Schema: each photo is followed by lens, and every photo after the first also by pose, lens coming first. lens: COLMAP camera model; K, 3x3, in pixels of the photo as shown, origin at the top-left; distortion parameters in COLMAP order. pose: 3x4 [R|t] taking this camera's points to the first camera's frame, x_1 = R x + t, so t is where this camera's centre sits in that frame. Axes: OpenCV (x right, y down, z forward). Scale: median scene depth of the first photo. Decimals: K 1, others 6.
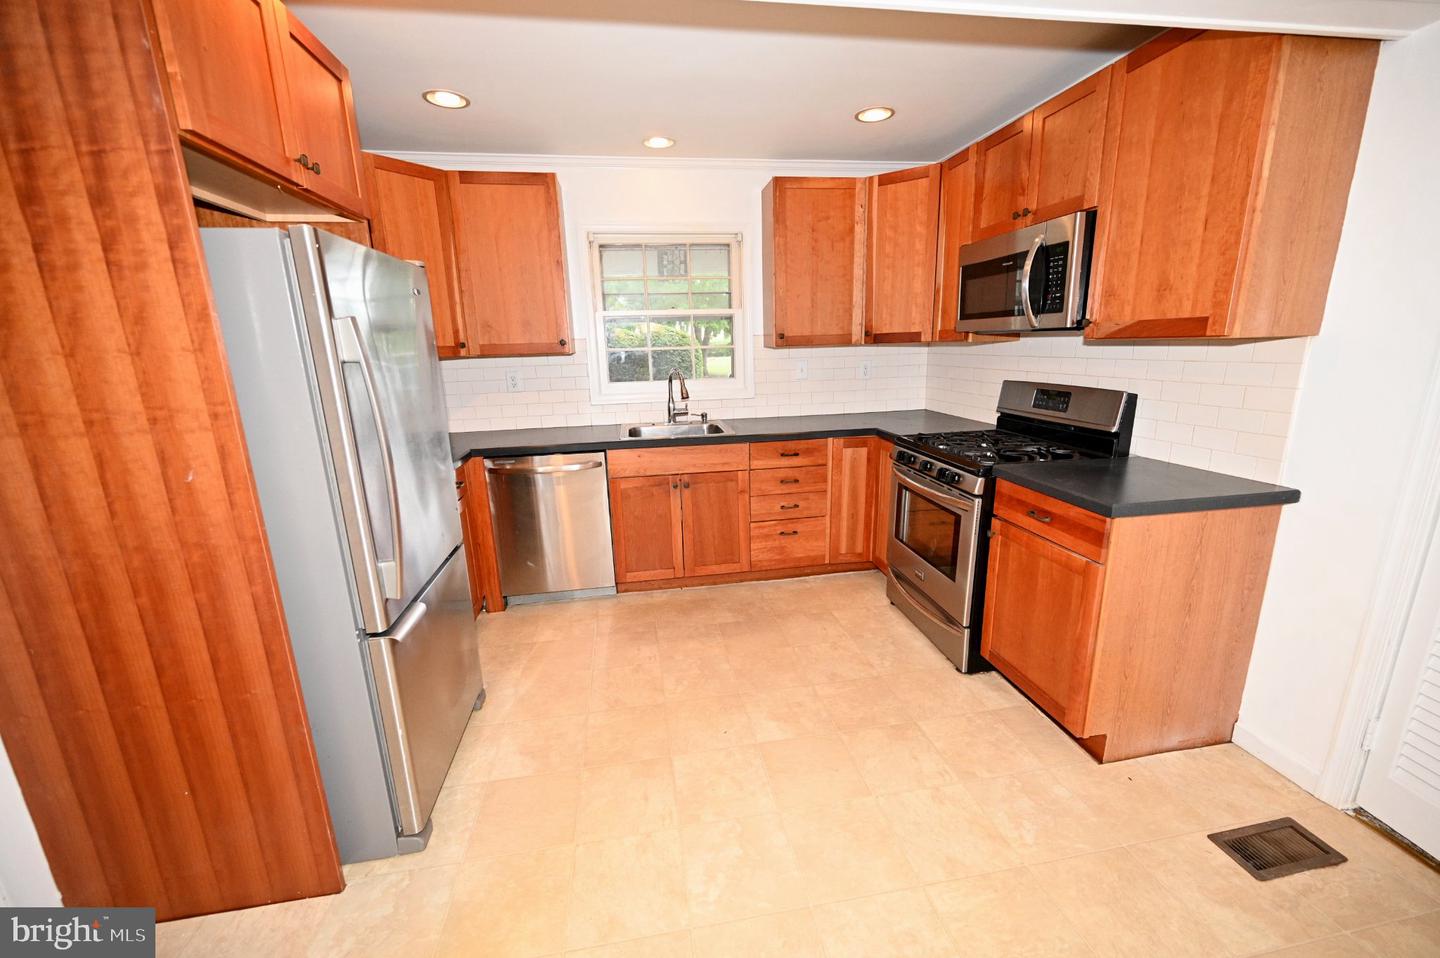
lens RADIAL K [[565.8, 0, 726.0], [0, 565.8, 479.1], [0, 0, 1]] dist [0.001363, -0.000166]
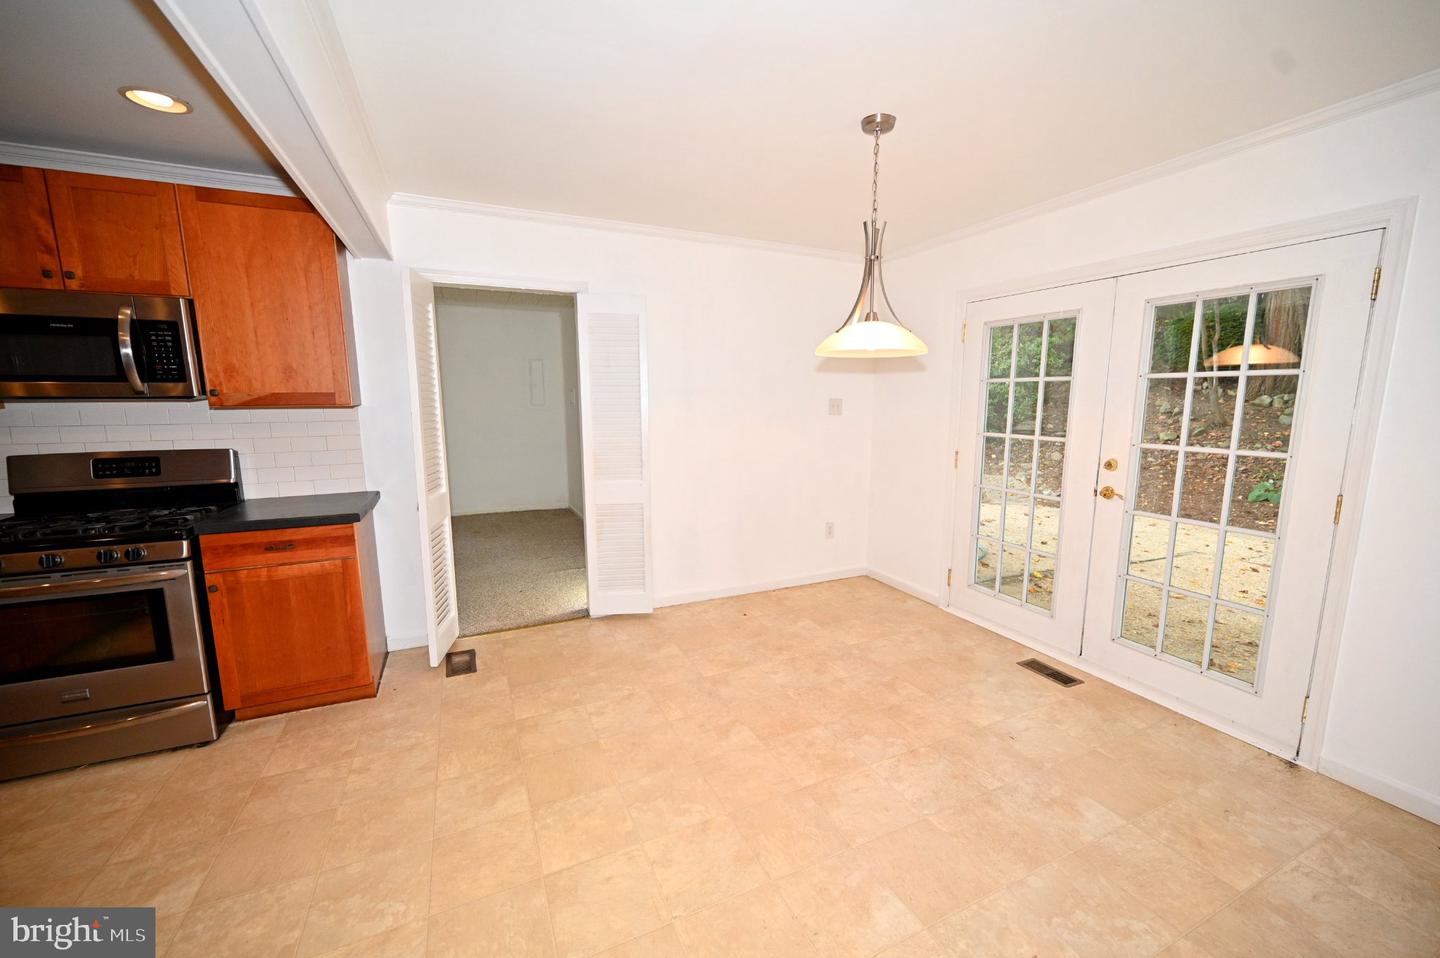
lens RADIAL K [[565.8, 0, 726.0], [0, 565.8, 479.1], [0, 0, 1]] dist [0.001363, -0.000166]
pose [[-0.262968, -0.115834, 0.957826, -0.751340], [0.235384, 0.955065, 0.180124, -0.061296], [-0.935651, 0.272824, -0.223886, 0.292181]]
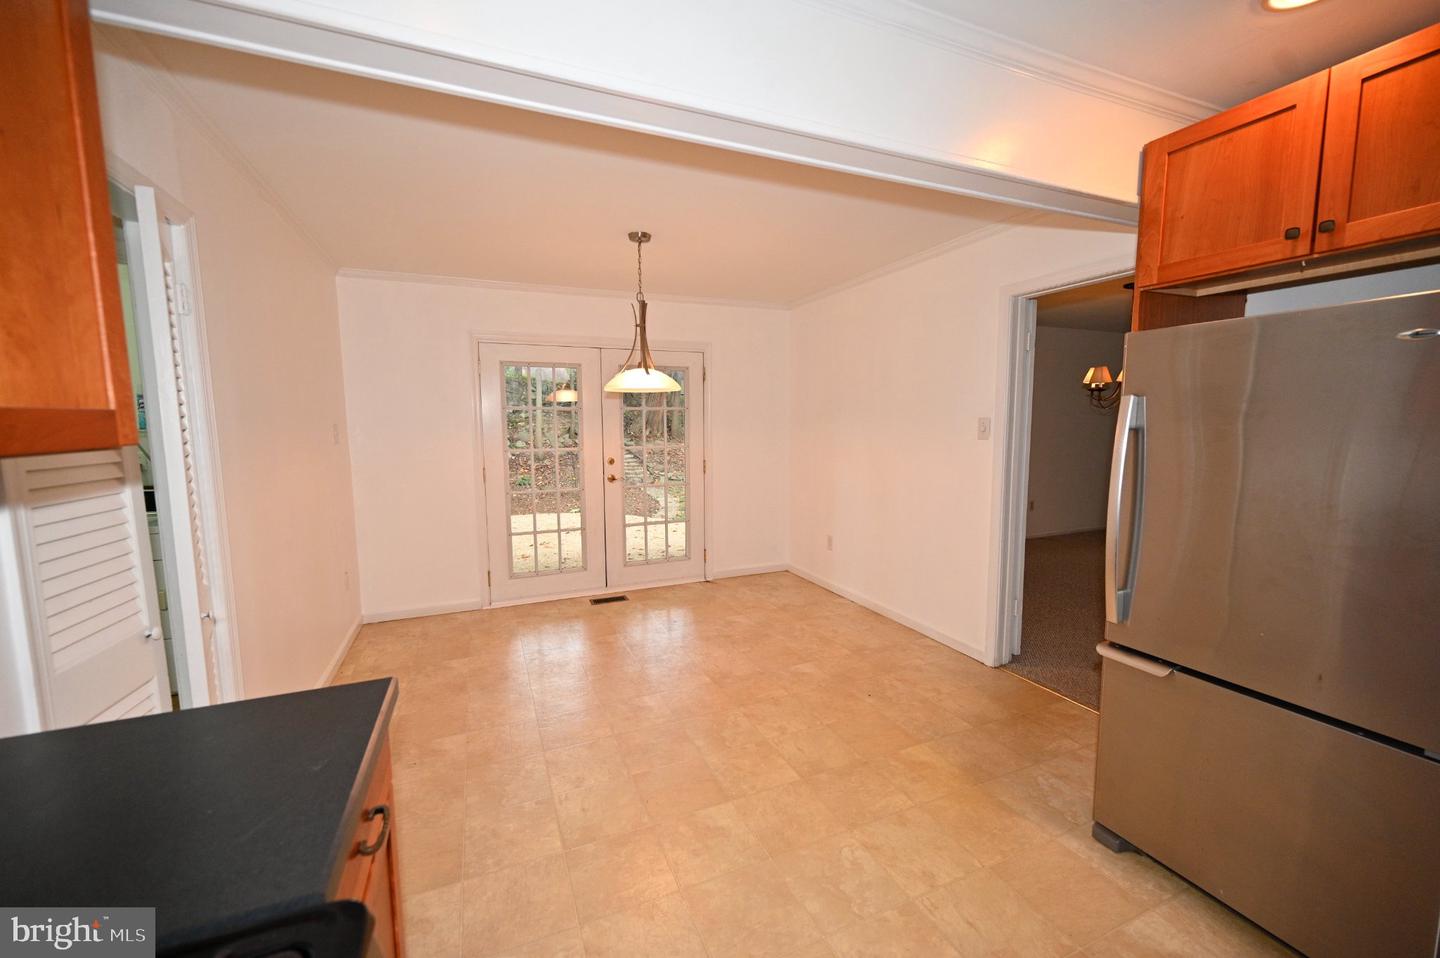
lens RADIAL K [[564.5, 0, 718.4], [0, 564.5, 479.9], [0, 0, 1]] dist [0.000382, 0.000470]
pose [[-0.972697, 0.055554, -0.225333, 0.327252], [-0.024350, 0.941139, 0.337143, -0.306813], [0.230799, 0.333424, -0.914090, 1.207177]]
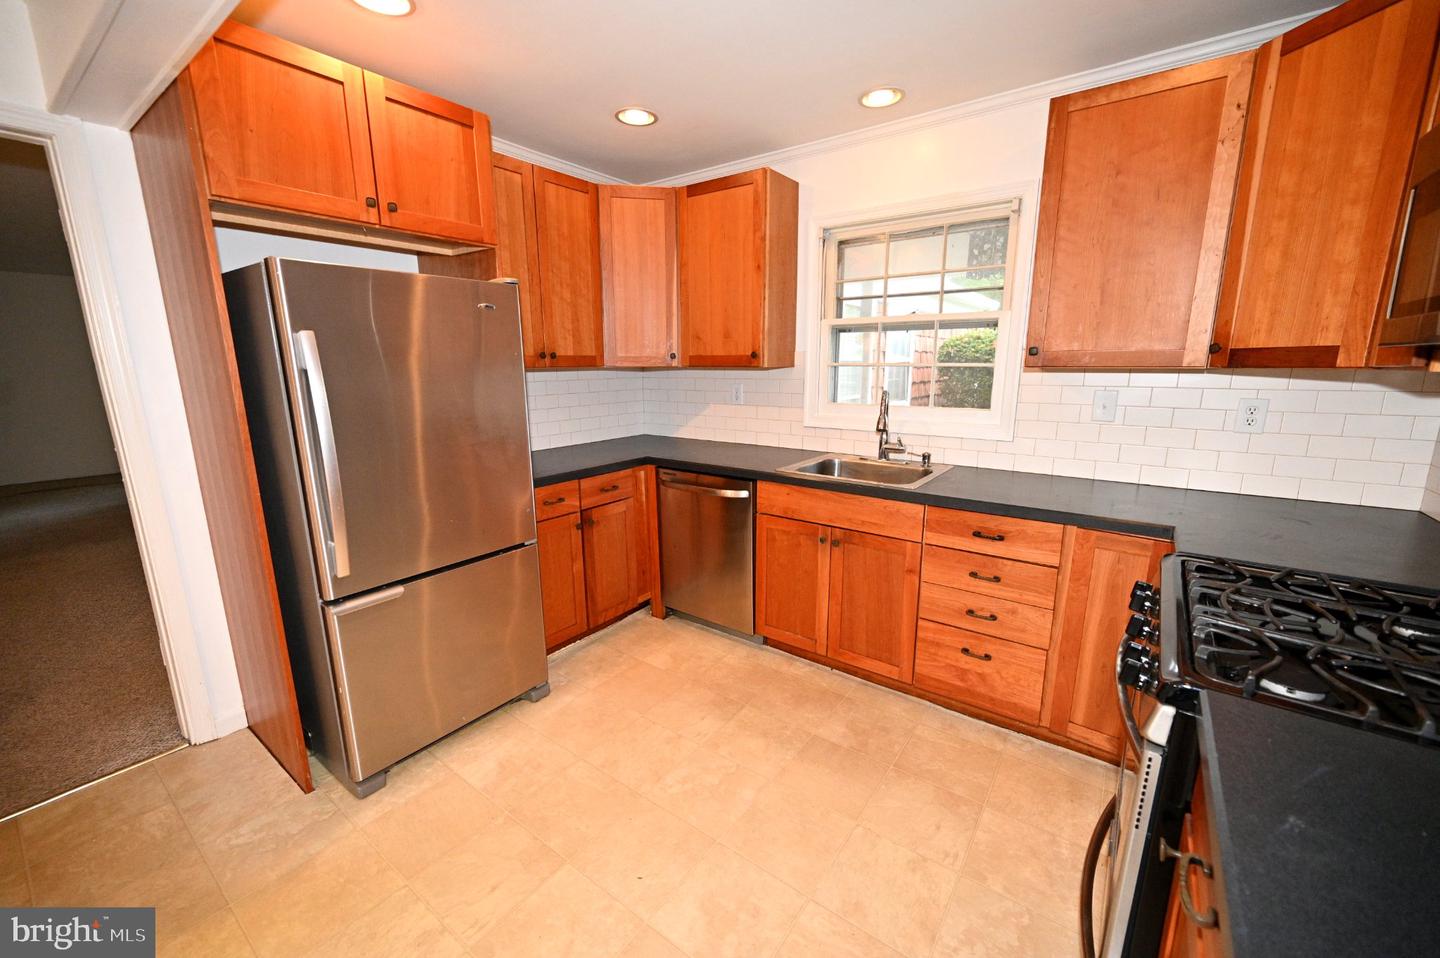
lens RADIAL K [[565.8, 0, 726.0], [0, 565.8, 479.1], [0, 0, 1]] dist [0.001363, -0.000166]
pose [[0.697596, 0.170928, -0.695805, 0.480118], [-0.182589, 0.981474, 0.058046, -0.126328], [0.692836, 0.086554, 0.715882, 0.470684]]
